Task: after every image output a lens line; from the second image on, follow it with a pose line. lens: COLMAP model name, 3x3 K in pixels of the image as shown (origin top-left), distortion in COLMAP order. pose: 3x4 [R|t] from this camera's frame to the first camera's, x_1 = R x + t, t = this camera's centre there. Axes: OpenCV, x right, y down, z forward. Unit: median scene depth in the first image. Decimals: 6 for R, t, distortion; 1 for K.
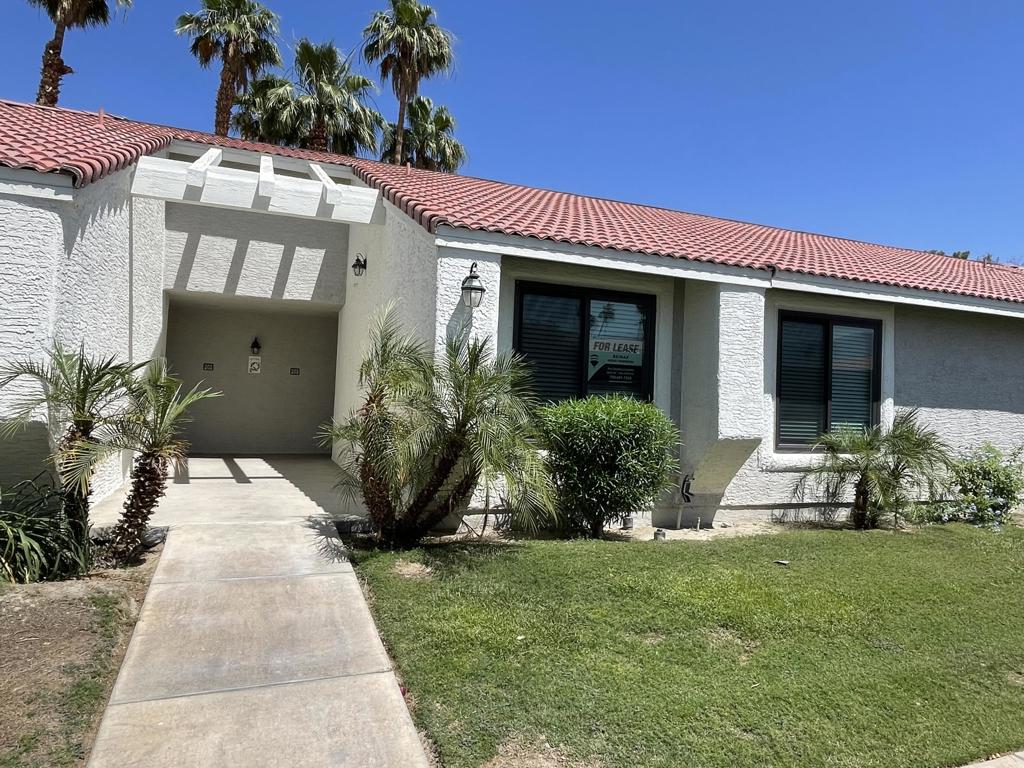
lens RADIAL K [[673.3, 0, 511.6], [0, 673.3, 385.8], [0, 0, 1]] dist [-0.024194, 0.015974]
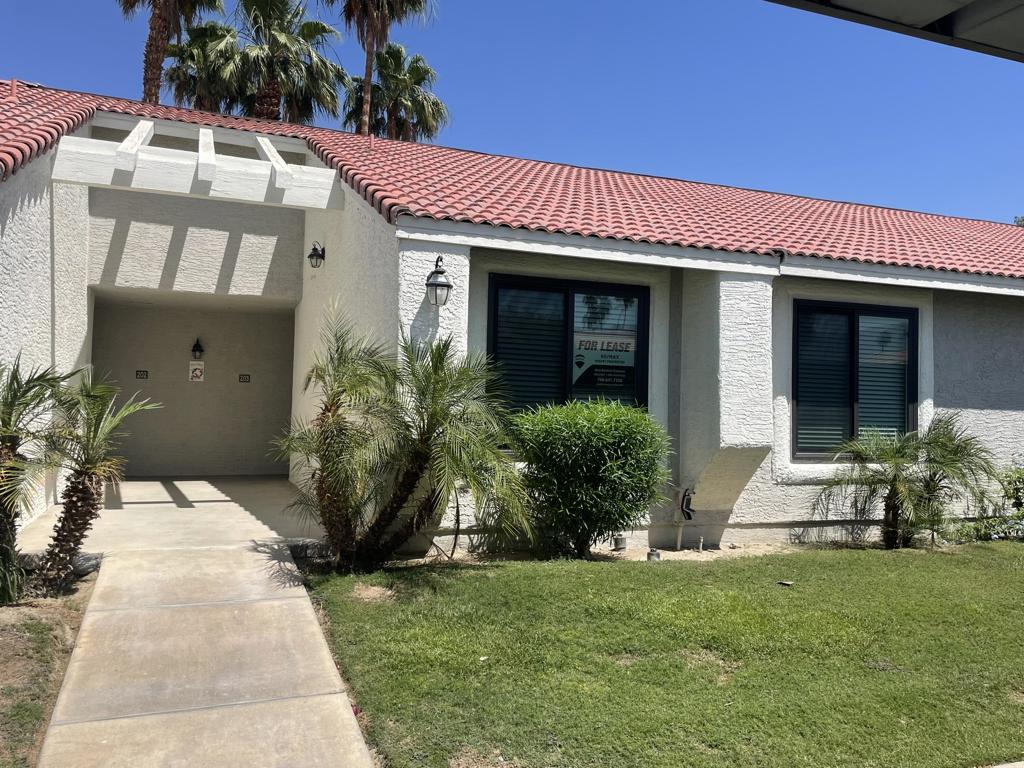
lens RADIAL K [[842.3, 0, 516.1], [0, 842.3, 384.7], [0, 0, 1]] dist [0.046350, -0.060156]
pose [[0.999866, -0.015651, -0.004695, 0.048313], [0.015615, 0.999849, -0.007605, 0.000785], [0.004813, 0.007531, 0.999960, -0.129322]]
